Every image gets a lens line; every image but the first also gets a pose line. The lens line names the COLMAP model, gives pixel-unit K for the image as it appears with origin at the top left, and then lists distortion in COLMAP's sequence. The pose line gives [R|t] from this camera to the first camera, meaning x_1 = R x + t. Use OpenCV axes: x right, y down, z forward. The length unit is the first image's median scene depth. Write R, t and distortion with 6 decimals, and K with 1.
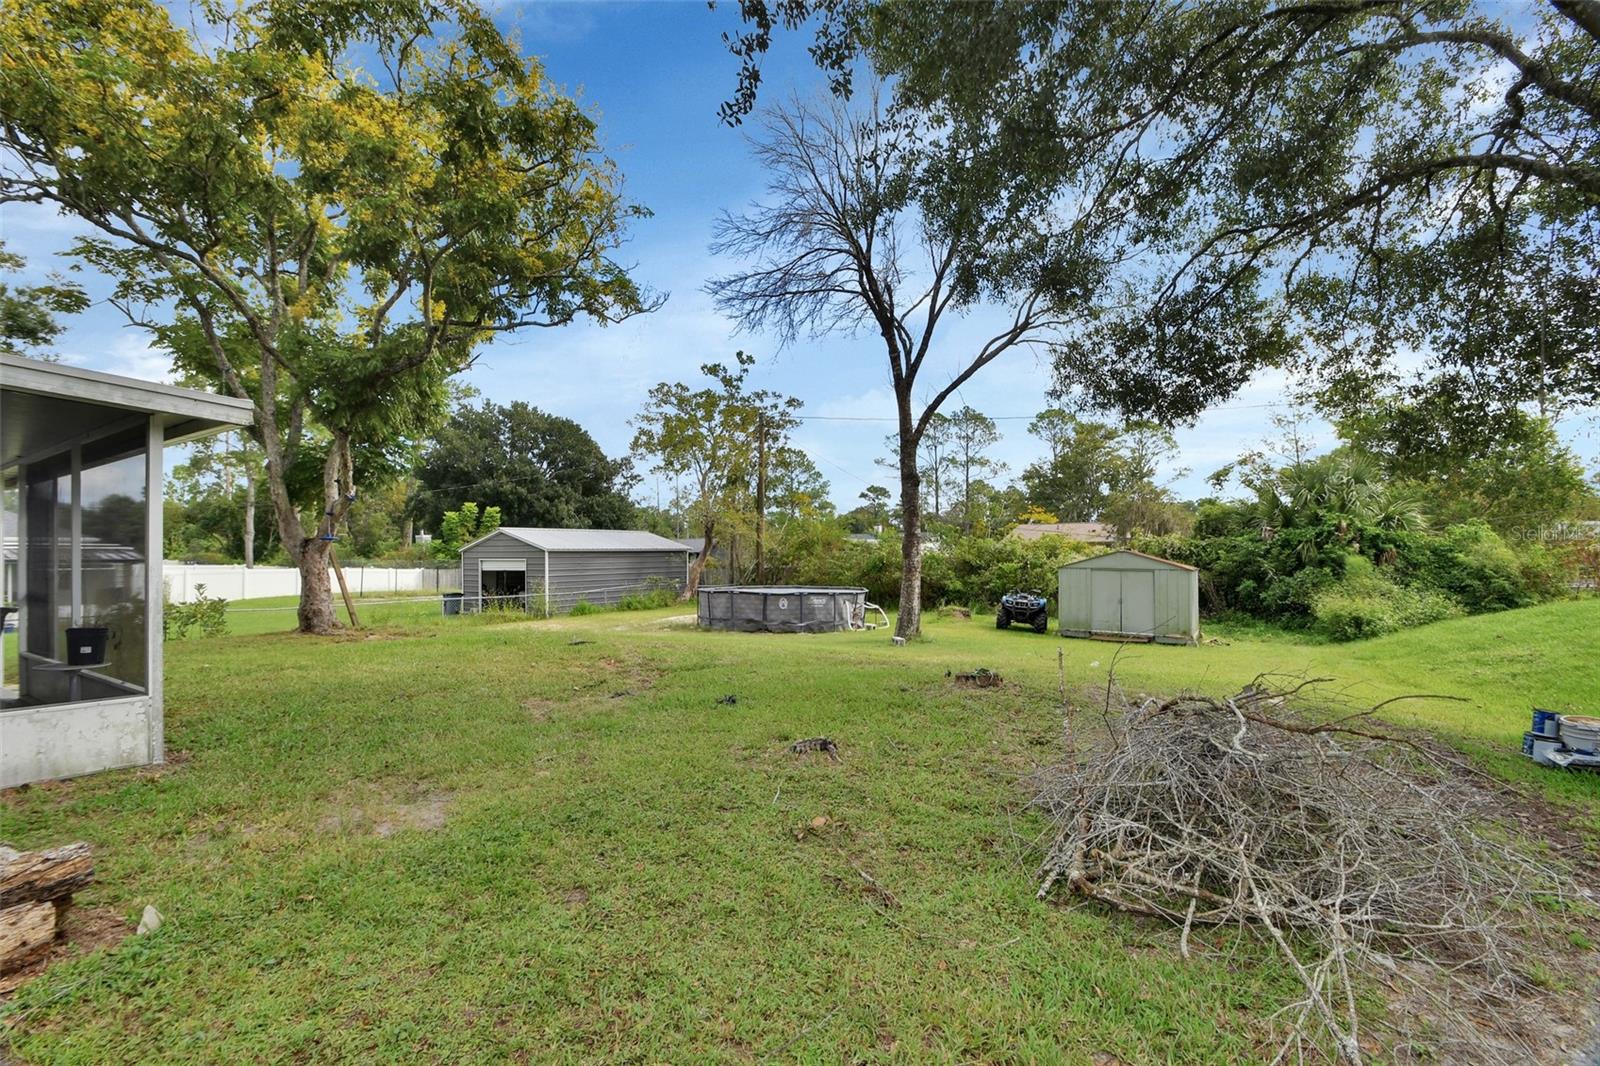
lens RADIAL K [[776.2, 0, 803.0], [0, 776.2, 544.3], [0, 0, 1]] dist [0.004708, -0.003973]
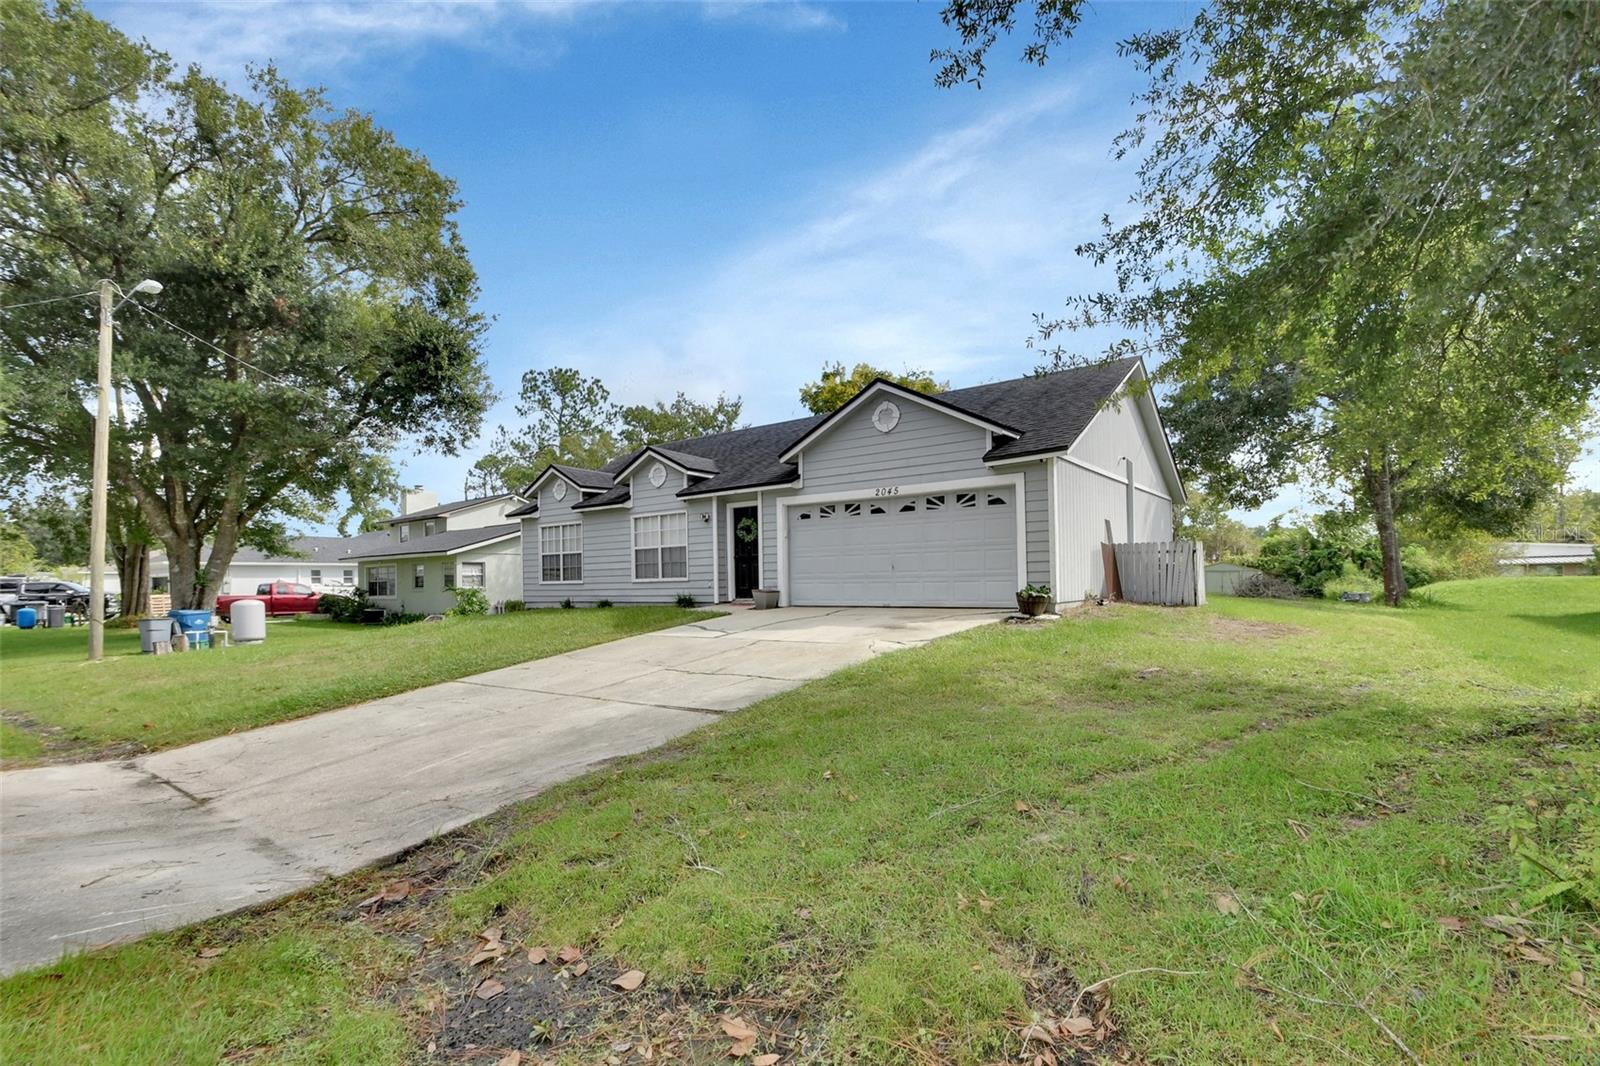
lens RADIAL K [[776.2, 0, 799.5], [0, 776.2, 545.8], [0, 0, 1]] dist [0.004708, -0.003973]
pose [[0.997460, -0.008806, -0.070686, -0.485682], [0.006351, 0.999371, -0.034890, 0.027074], [0.070948, 0.034352, 0.996888, -0.972875]]
